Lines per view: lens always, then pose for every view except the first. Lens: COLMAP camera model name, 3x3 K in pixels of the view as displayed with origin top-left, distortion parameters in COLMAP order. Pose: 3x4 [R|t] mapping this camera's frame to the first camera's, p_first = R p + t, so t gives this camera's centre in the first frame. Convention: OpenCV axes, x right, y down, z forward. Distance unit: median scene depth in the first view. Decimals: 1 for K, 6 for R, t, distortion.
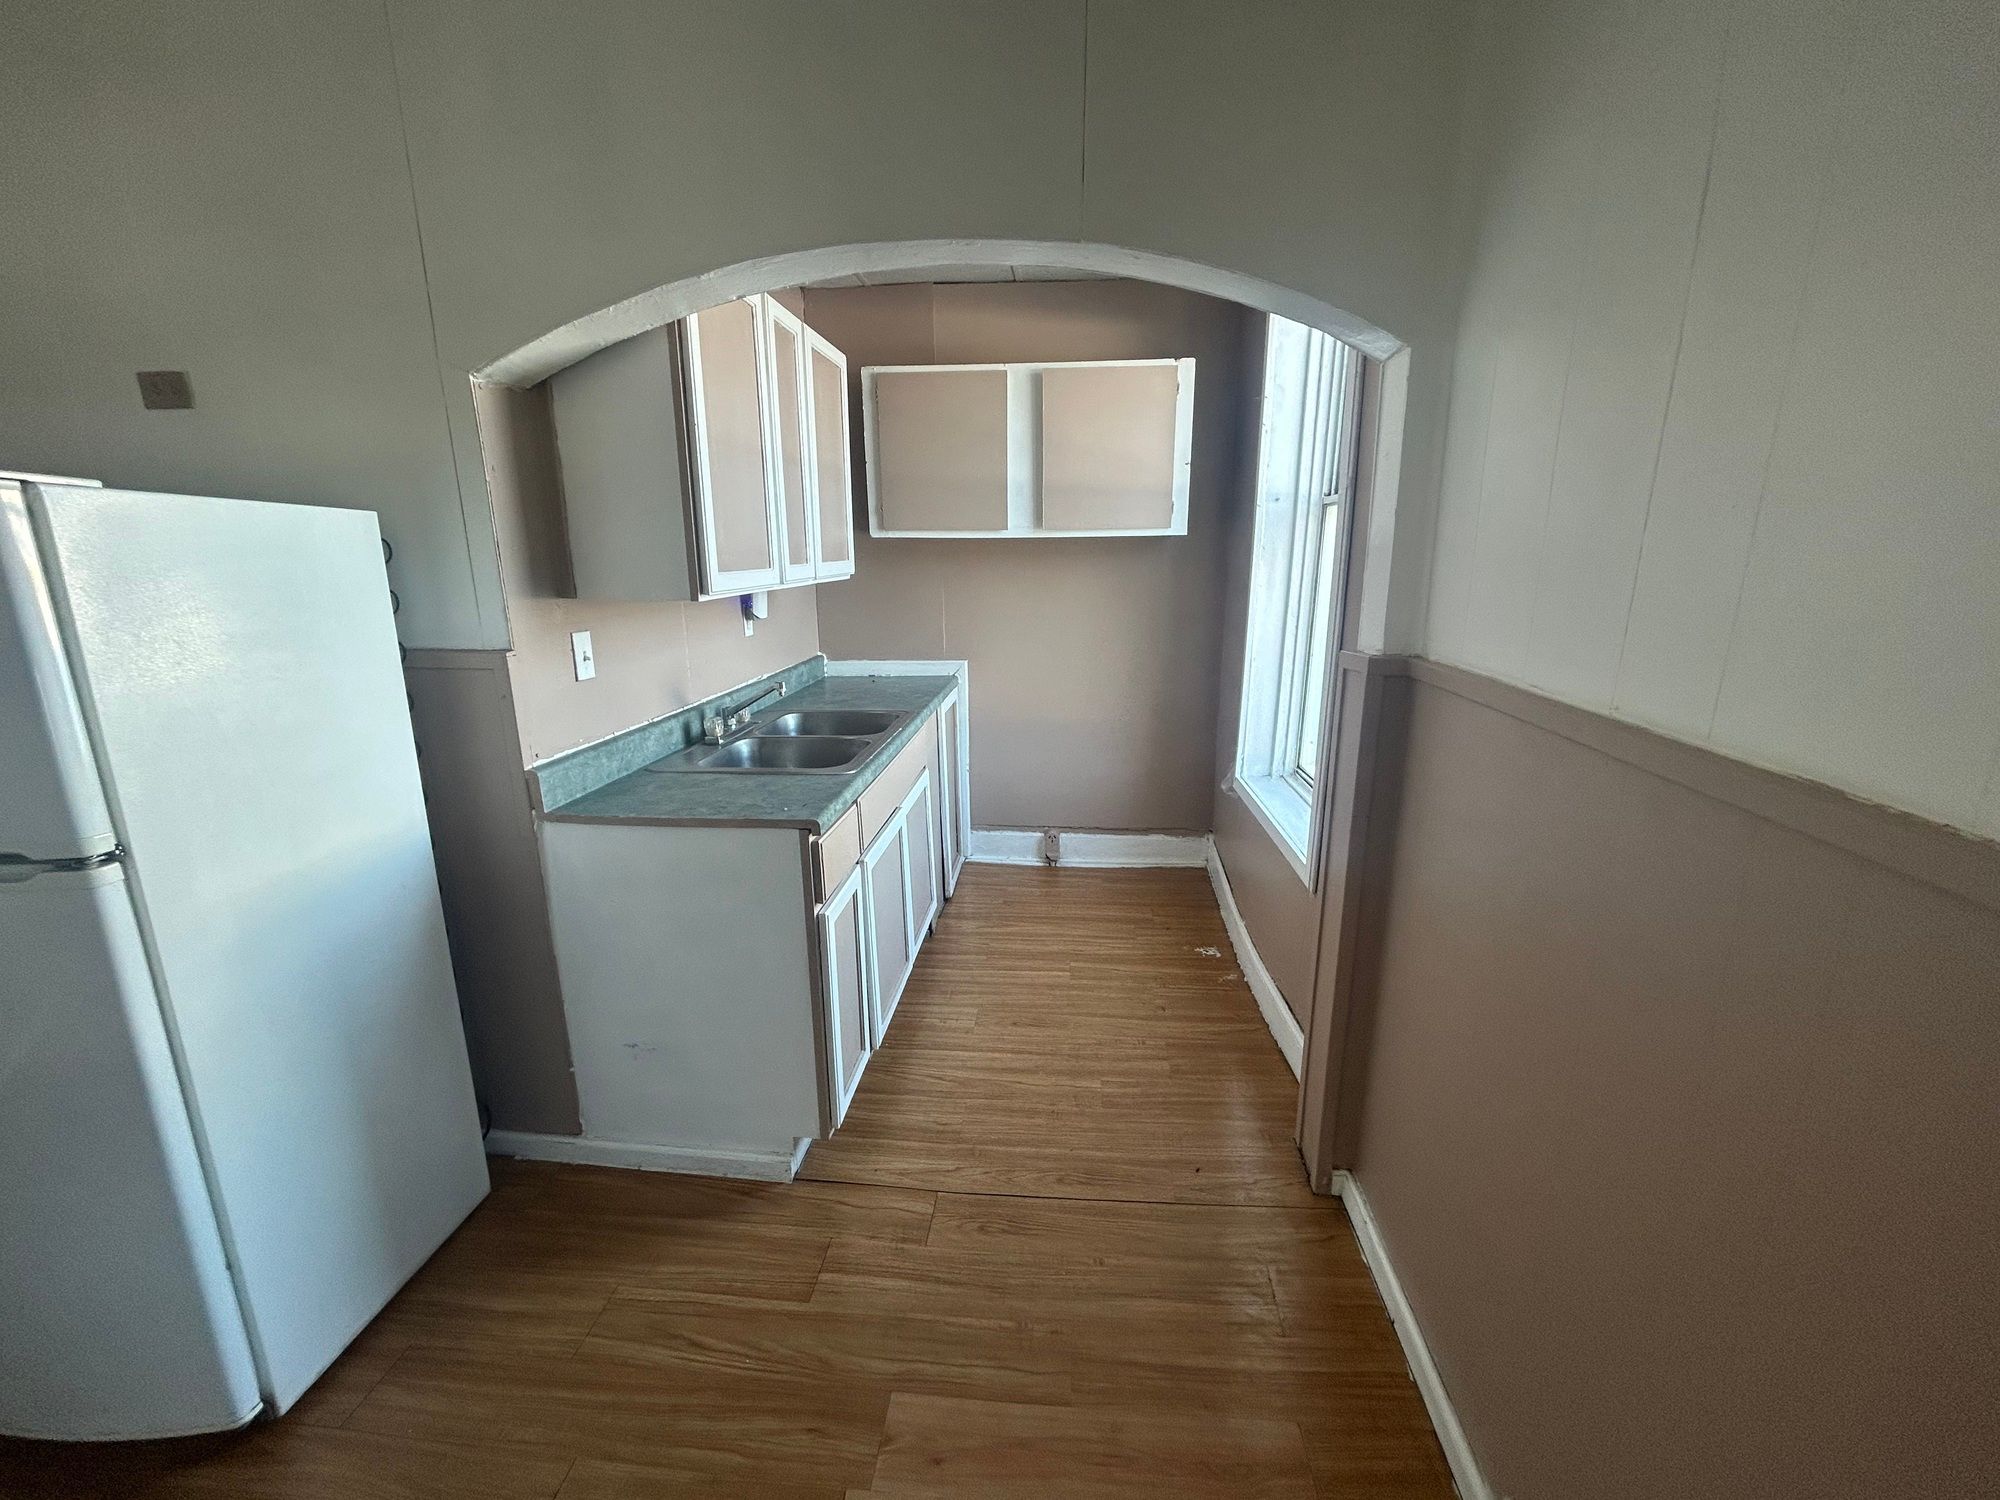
lens RADIAL K [[802.5, 0, 995.7], [0, 802.5, 750.1], [0, 0, 1]] dist [-0.000912, 0.000653]
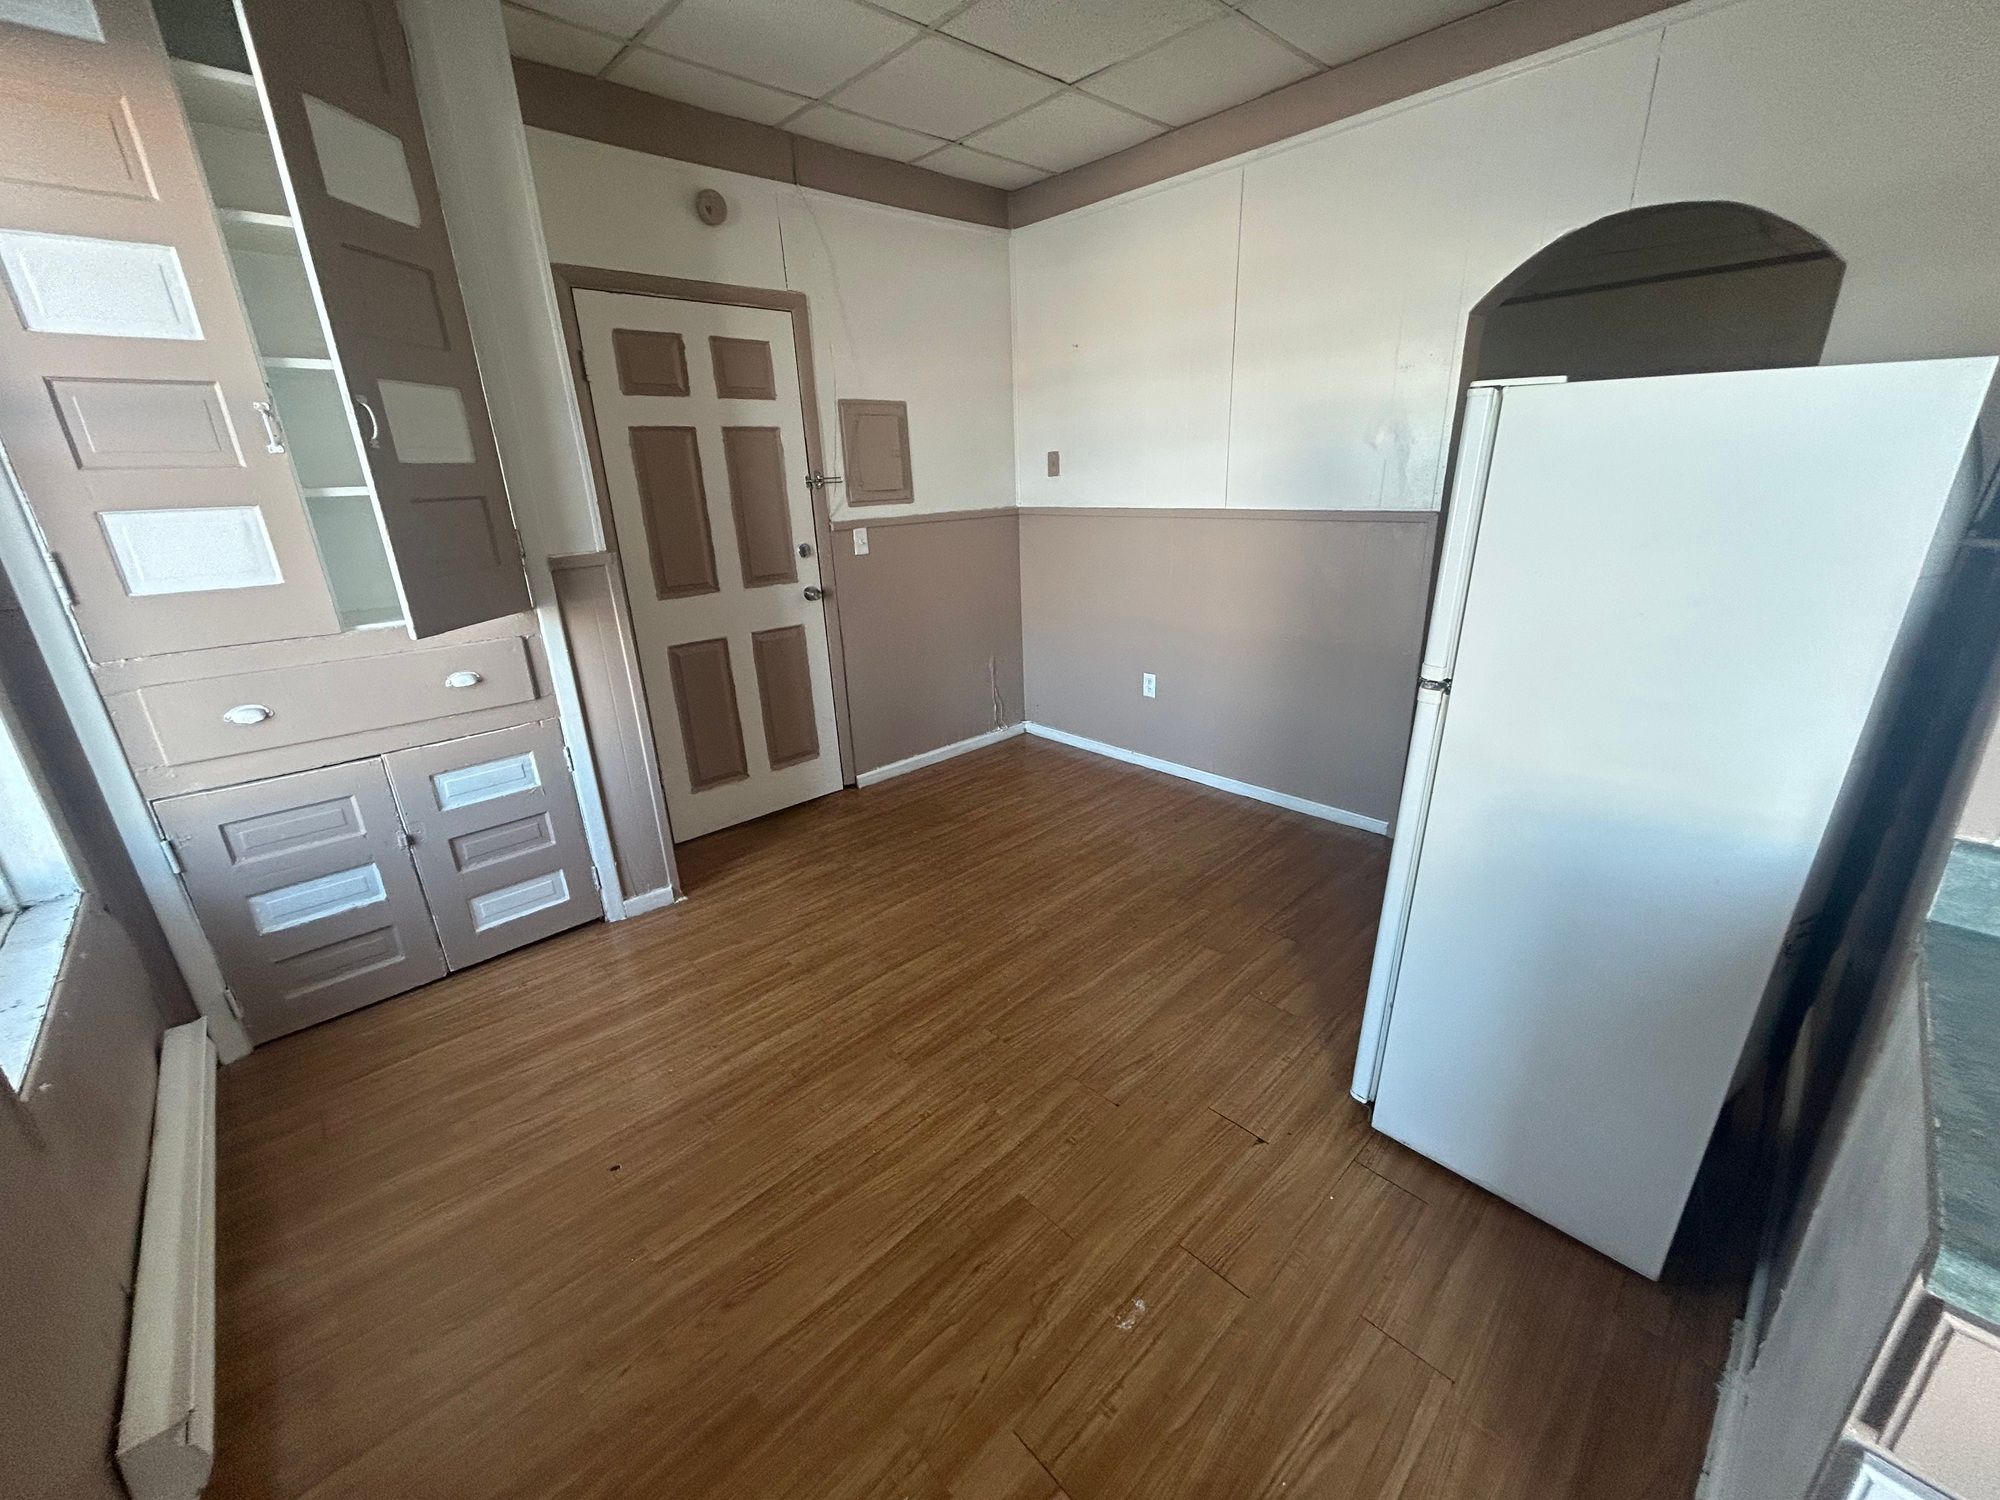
lens RADIAL K [[802.5, 0, 994.5], [0, 802.5, 745.9], [0, 0, 1]] dist [-0.000912, 0.000653]
pose [[-0.665532, 0.278655, -0.692401, 0.252759], [-0.136258, 0.866739, 0.479788, -0.248660], [0.733826, 0.413659, -0.538874, 0.966425]]
